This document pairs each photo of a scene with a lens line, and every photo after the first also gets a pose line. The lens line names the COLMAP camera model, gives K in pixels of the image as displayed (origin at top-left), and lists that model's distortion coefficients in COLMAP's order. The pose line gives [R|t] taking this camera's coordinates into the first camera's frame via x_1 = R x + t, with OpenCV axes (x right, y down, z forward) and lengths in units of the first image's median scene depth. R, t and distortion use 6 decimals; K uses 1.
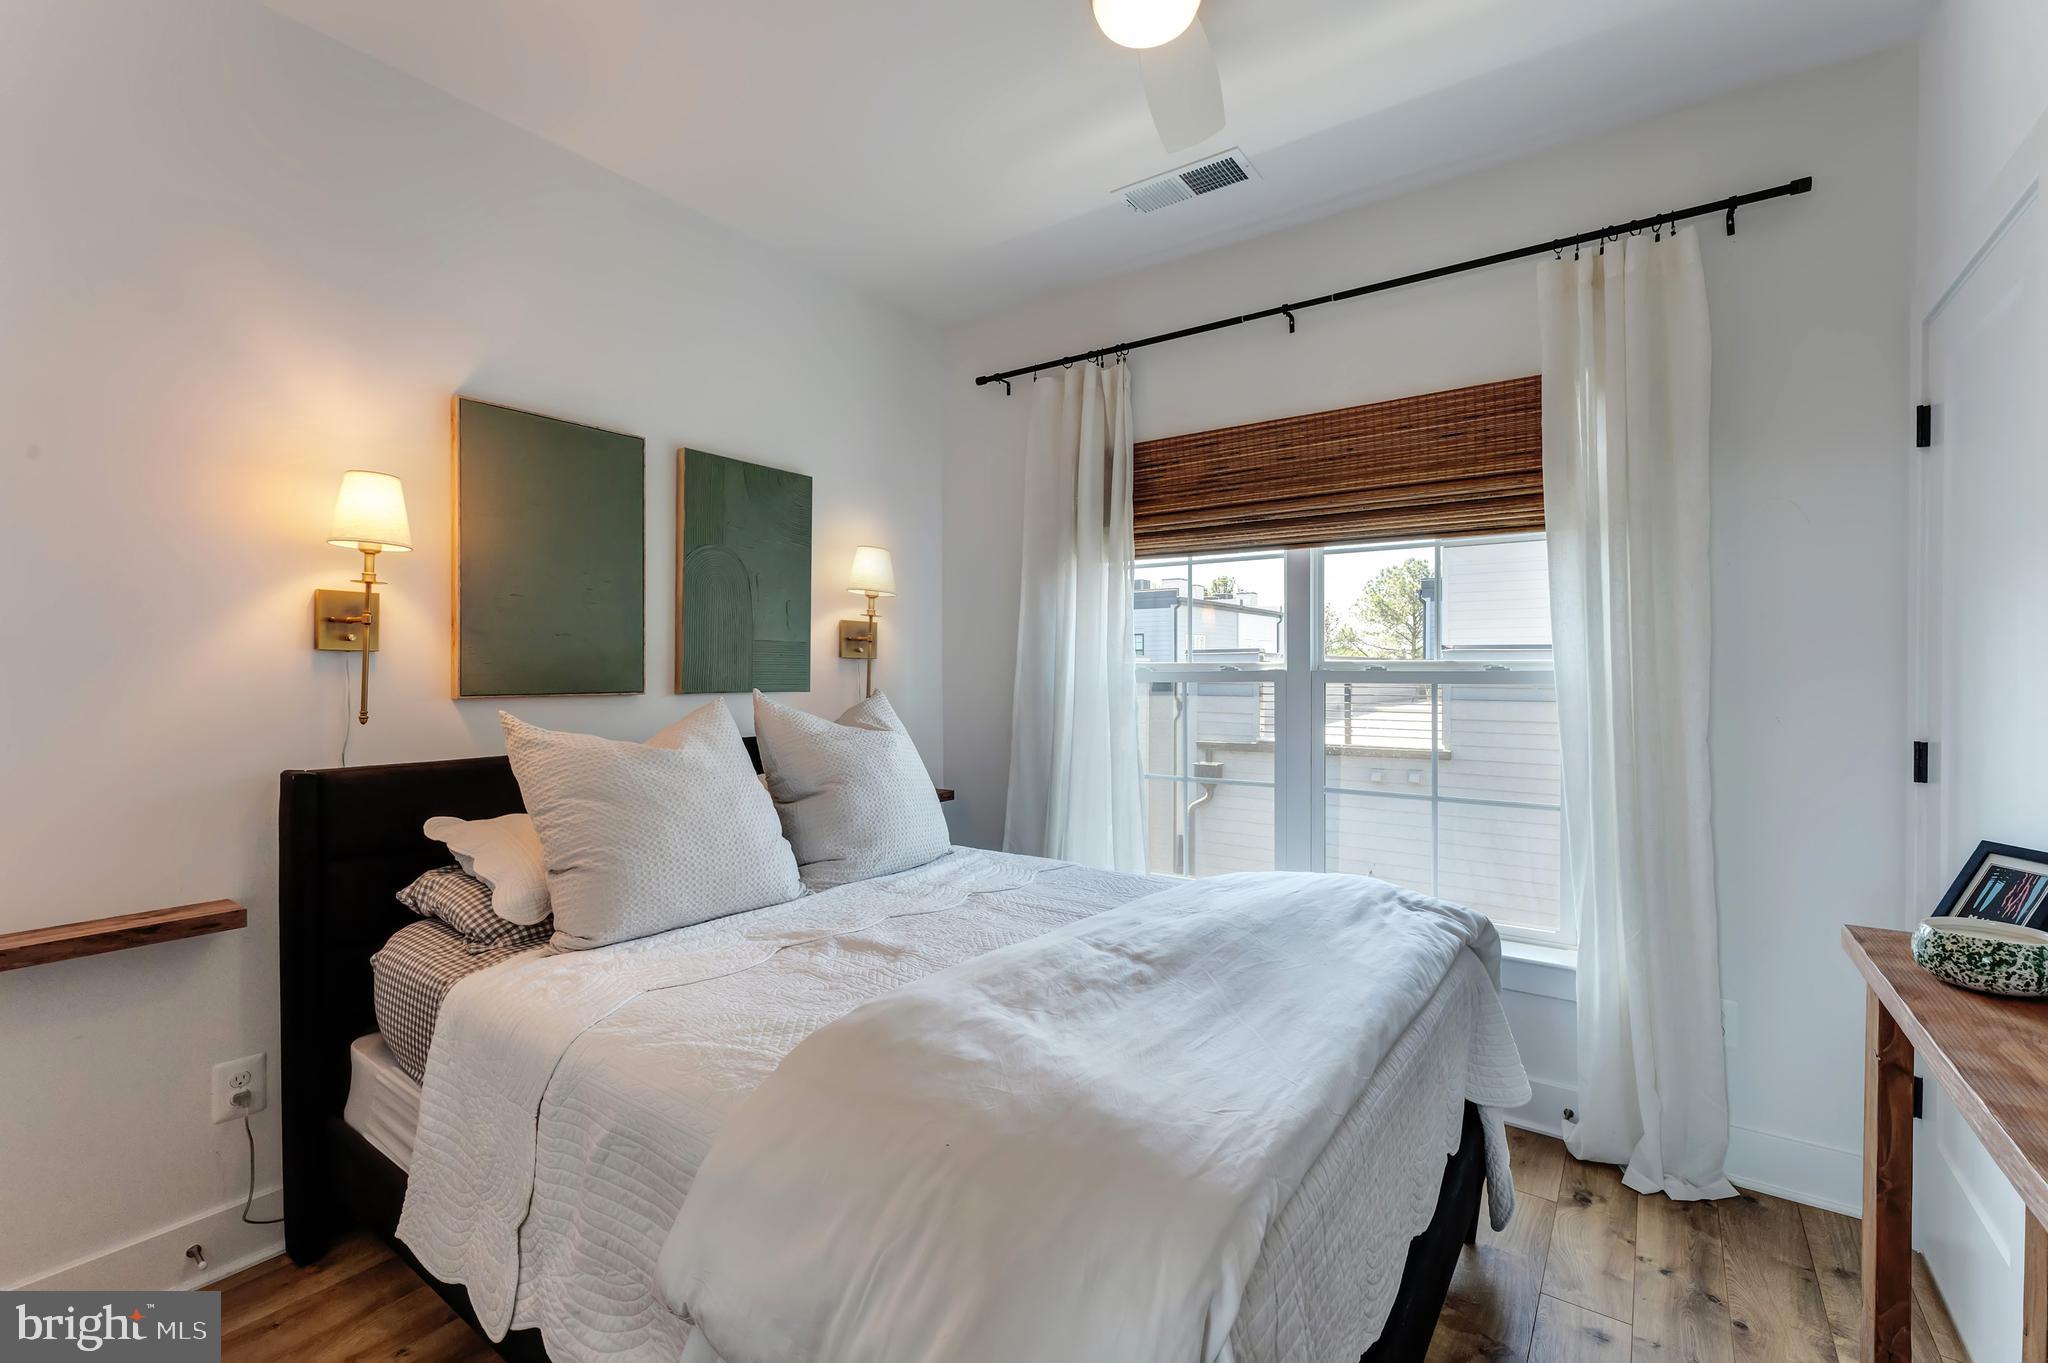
lens RADIAL K [[870.0, 0, 1033.4], [0, 870.0, 672.1], [0, 0, 1]] dist [-0.005763, -0.000058]
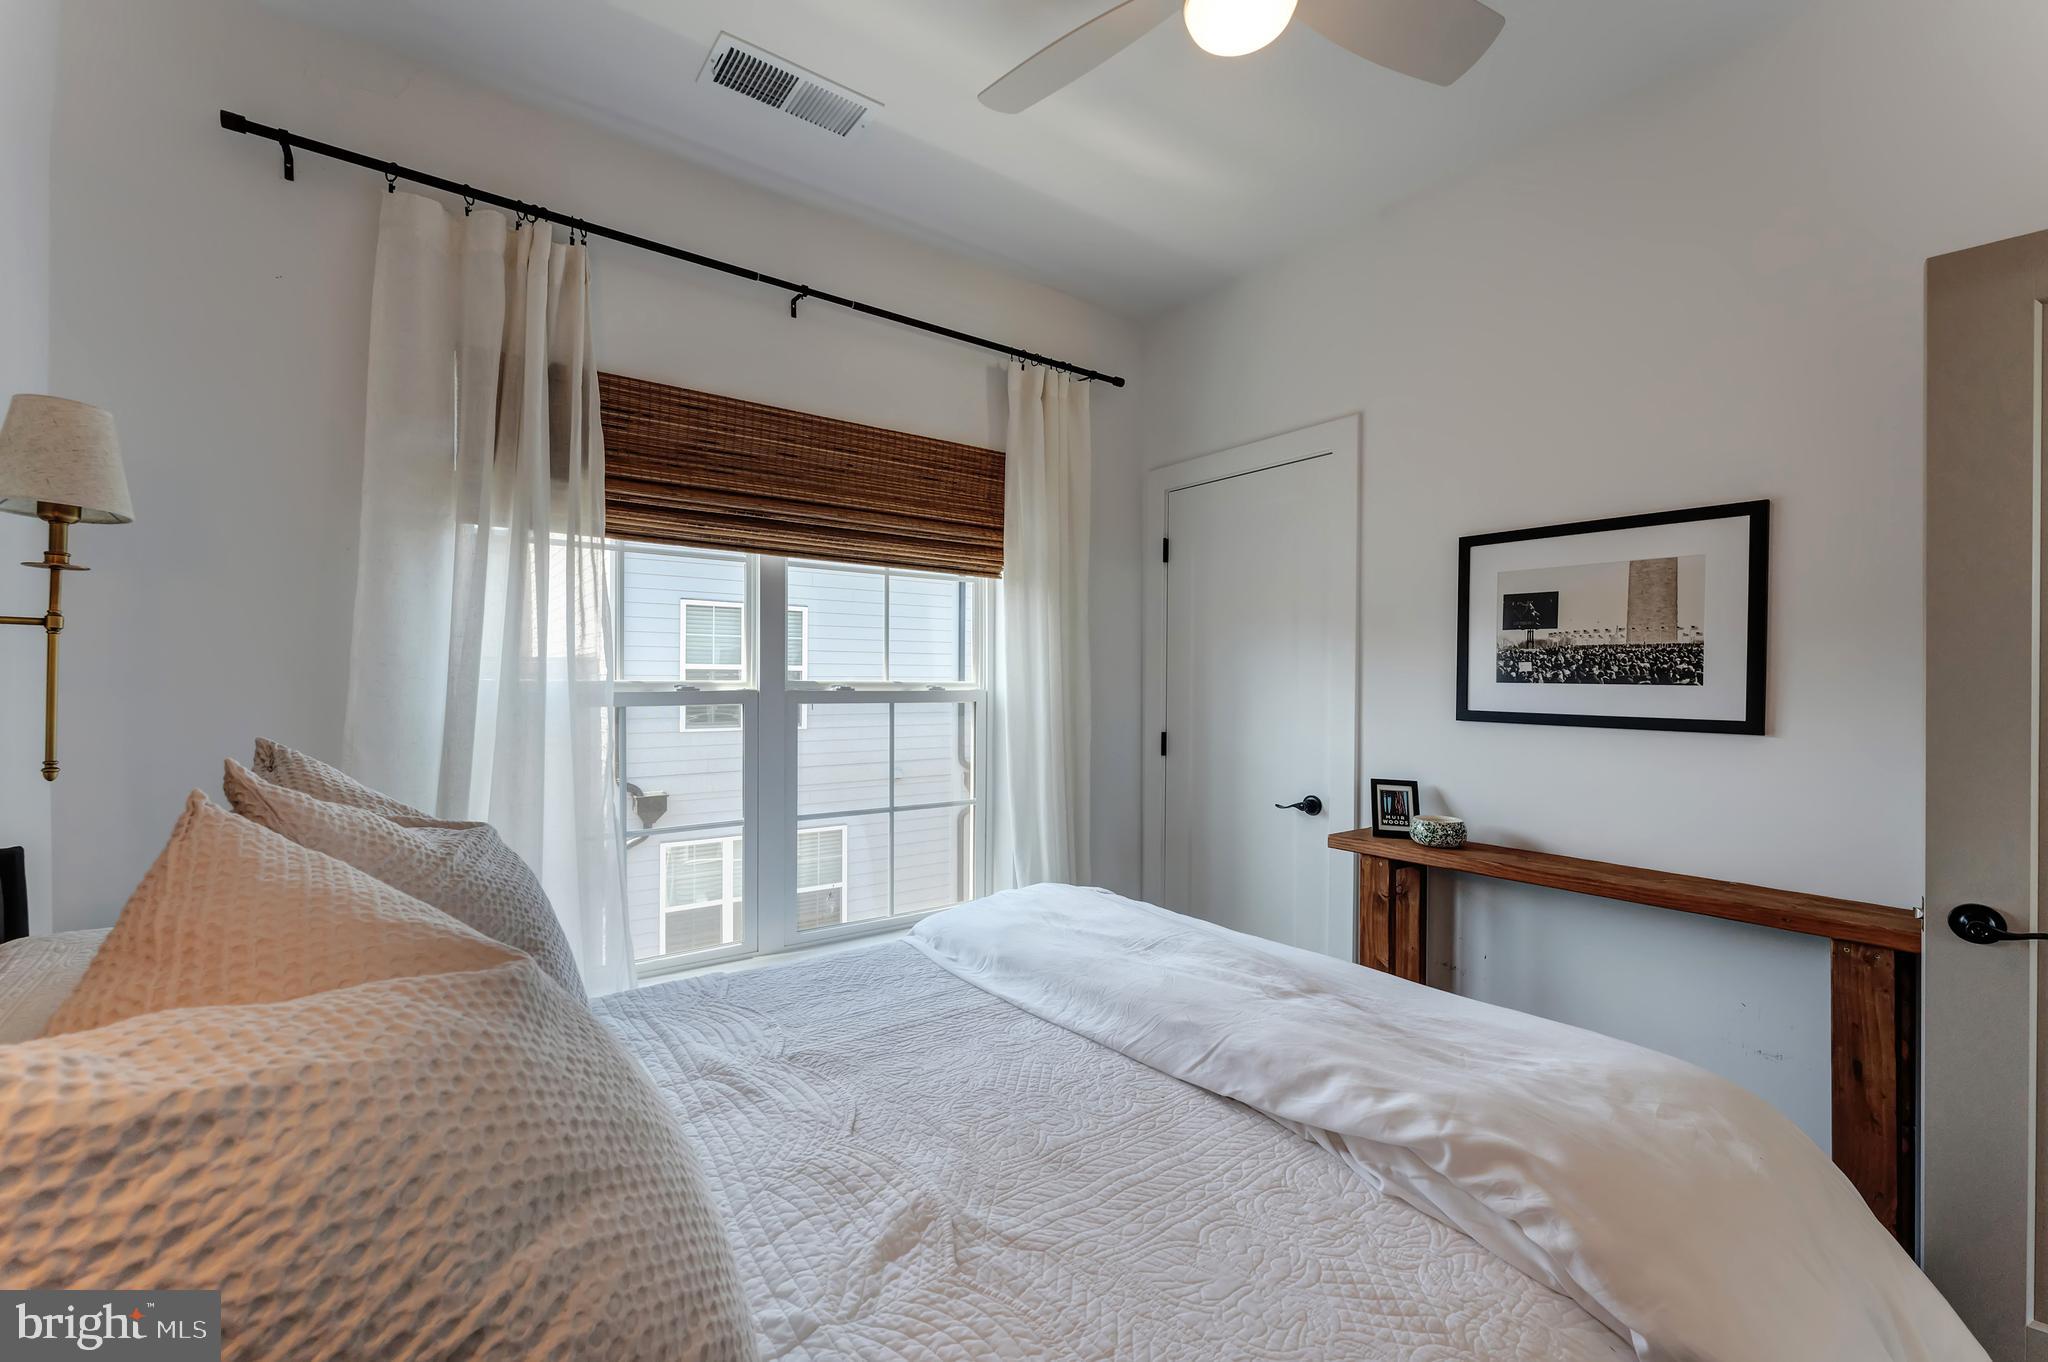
lens RADIAL K [[831.2, 0, 1015.1], [0, 831.2, 684.7], [0, 0, 1]] dist [0.001737, -0.000362]
pose [[0.333336, -0.003998, 0.942800, -0.458126], [-0.003060, 0.999981, 0.005322, -0.014922], [-0.942803, -0.004659, 0.333318, 0.512545]]
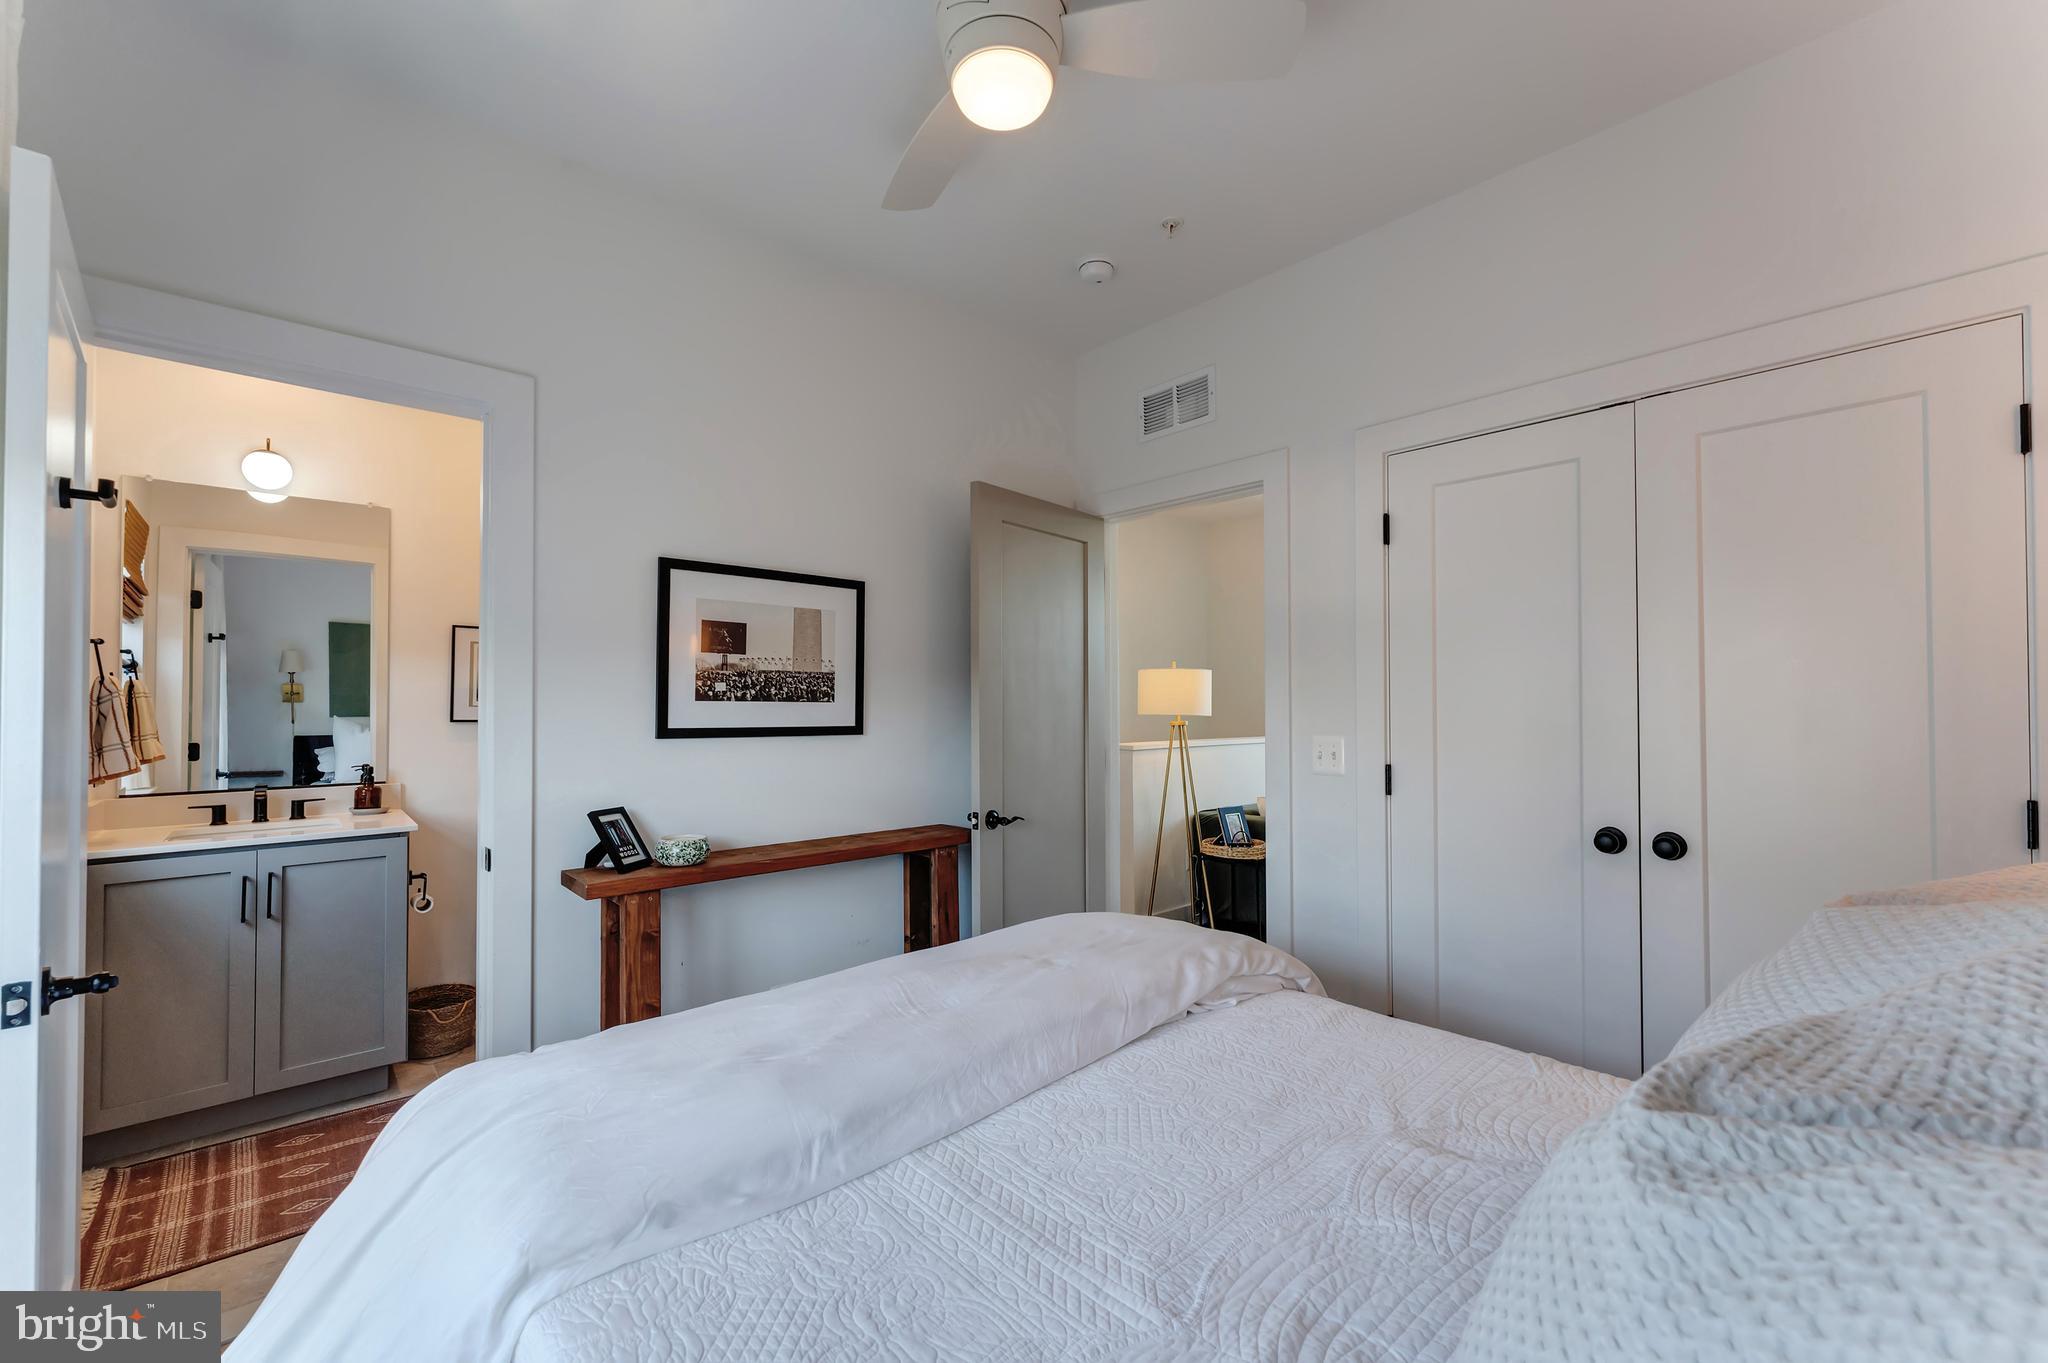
lens RADIAL K [[831.2, 0, 1012.3], [0, 831.2, 685.6], [0, 0, 1]] dist [0.001737, -0.000362]
pose [[-0.968940, 0.002904, 0.247279, -0.071754], [-0.000782, 0.999890, -0.014809, -0.017643], [-0.247295, -0.014542, -0.968831, 1.094504]]
